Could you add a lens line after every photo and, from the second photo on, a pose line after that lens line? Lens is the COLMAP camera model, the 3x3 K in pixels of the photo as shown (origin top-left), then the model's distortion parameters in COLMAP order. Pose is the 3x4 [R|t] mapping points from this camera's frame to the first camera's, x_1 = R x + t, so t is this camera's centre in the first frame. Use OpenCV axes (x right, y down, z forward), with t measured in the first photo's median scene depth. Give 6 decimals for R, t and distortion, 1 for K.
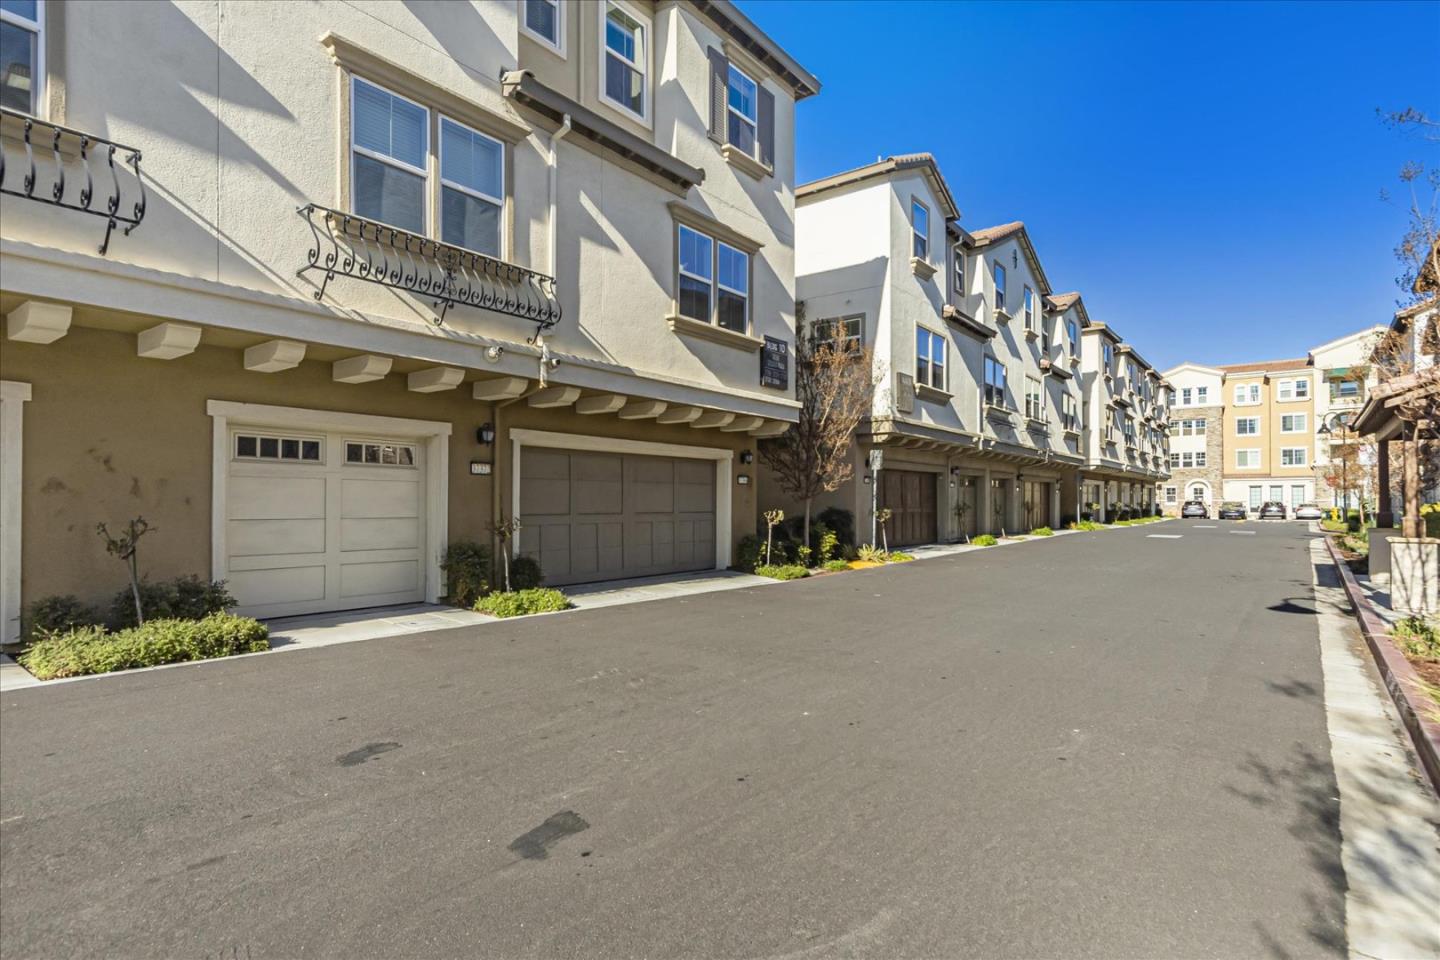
lens RADIAL K [[757.2, 0, 718.9], [0, 757.2, 486.3], [0, 0, 1]] dist [0.003493, 0.001273]
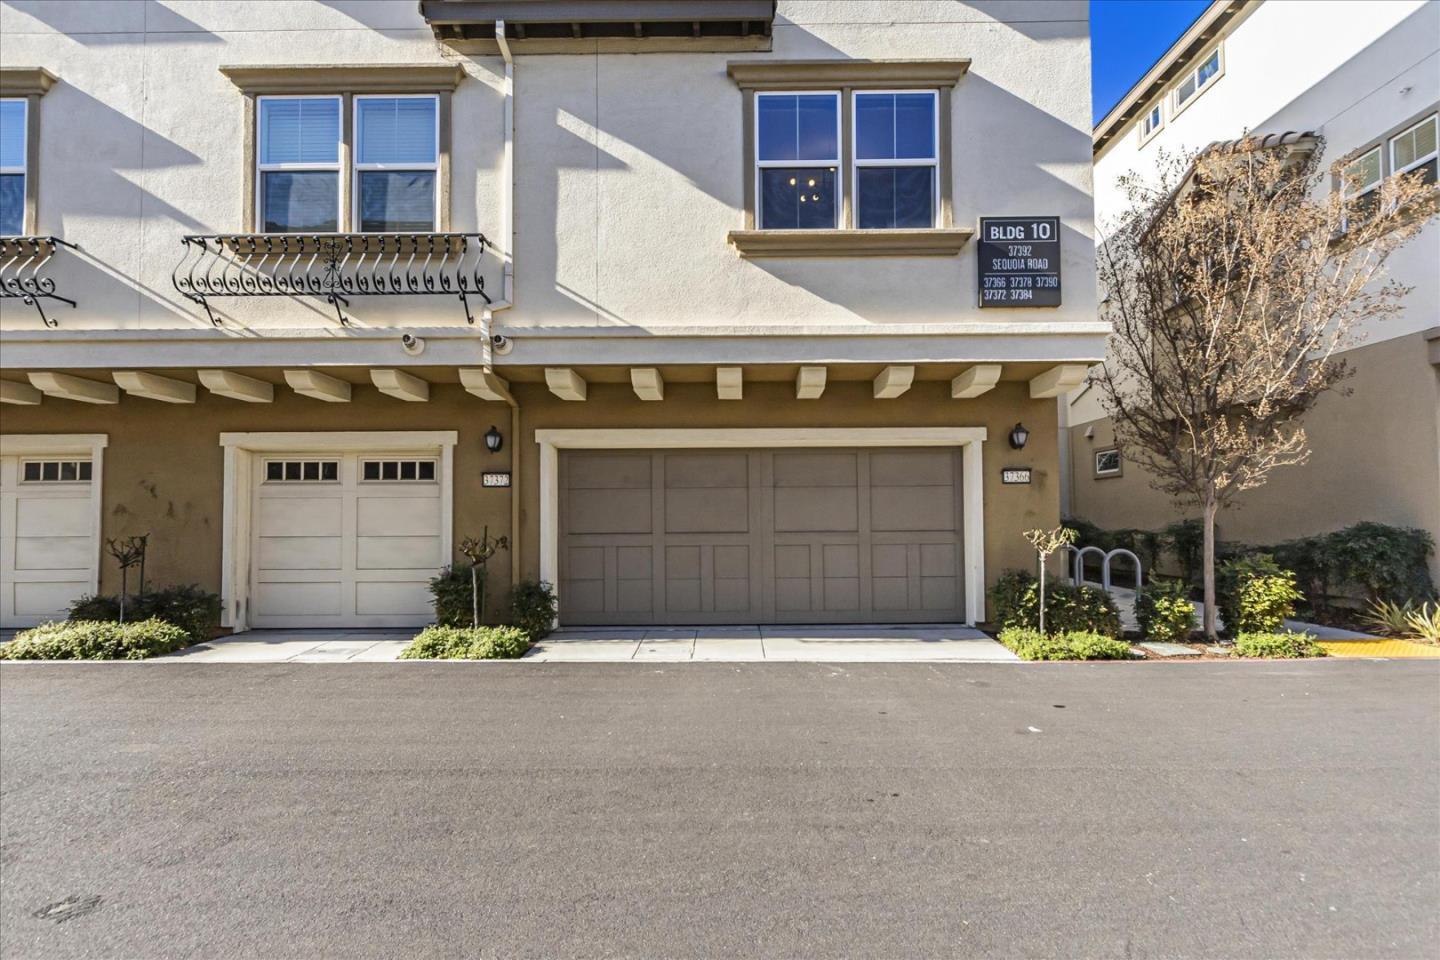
lens RADIAL K [[757.2, 0, 721.4], [0, 757.2, 490.8], [0, 0, 1]] dist [0.003493, 0.001273]
pose [[0.603146, -0.036109, -0.796813, 0.526059], [0.026083, 0.999333, -0.025543, 0.017737], [0.797205, -0.005377, 0.603685, 0.688644]]
